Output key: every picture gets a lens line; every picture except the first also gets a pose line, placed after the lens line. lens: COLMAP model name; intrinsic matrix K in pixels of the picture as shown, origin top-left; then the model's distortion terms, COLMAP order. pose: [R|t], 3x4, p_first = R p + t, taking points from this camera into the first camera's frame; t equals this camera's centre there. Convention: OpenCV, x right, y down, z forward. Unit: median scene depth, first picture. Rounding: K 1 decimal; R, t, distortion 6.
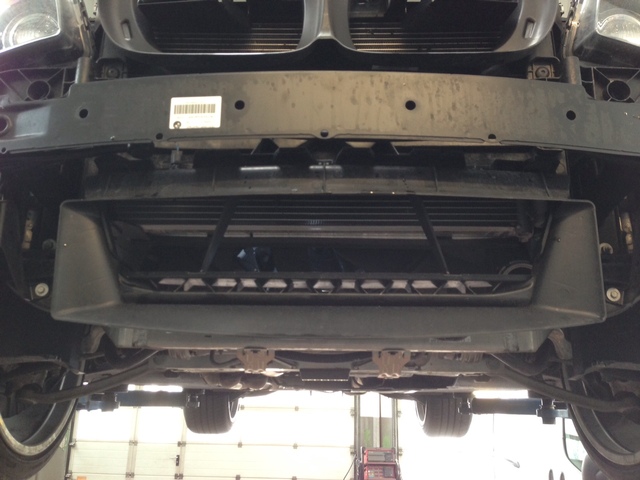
lens RADIAL K [[577.1, 0, 320.0], [0, 577.1, 240.0], [0, 0, 1]] dist [0.146439, -0.244065]
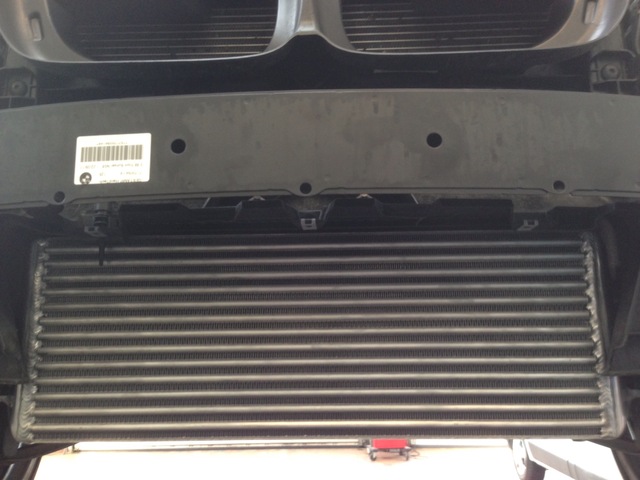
lens RADIAL K [[577.1, 0, 320.0], [0, 577.1, 240.0], [0, 0, 1]] dist [0.146439, -0.244065]
pose [[0.999618, -0.026437, -0.008065, 0.026926], [0.026818, 0.998317, 0.051422, -0.153297], [0.006692, -0.051619, 0.998644, 0.325293]]
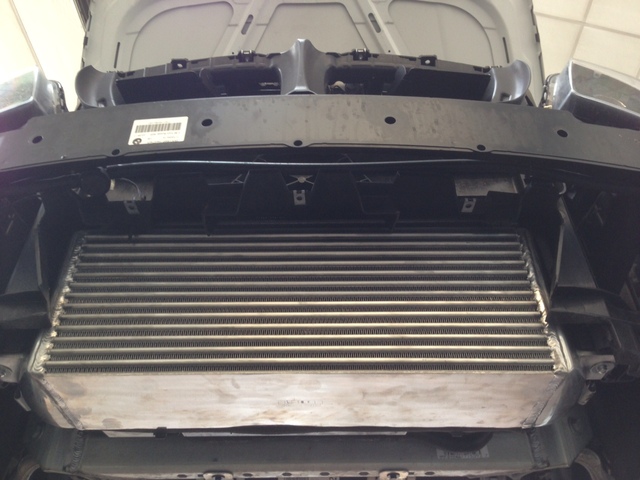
lens RADIAL K [[577.1, 0, 320.0], [0, 577.1, 240.0], [0, 0, 1]] dist [0.146439, -0.244065]
pose [[0.999776, -0.012570, 0.017016, 0.023746], [0.018197, 0.921192, -0.388682, 0.304531], [-0.010790, 0.388905, 0.921215, 0.212470]]
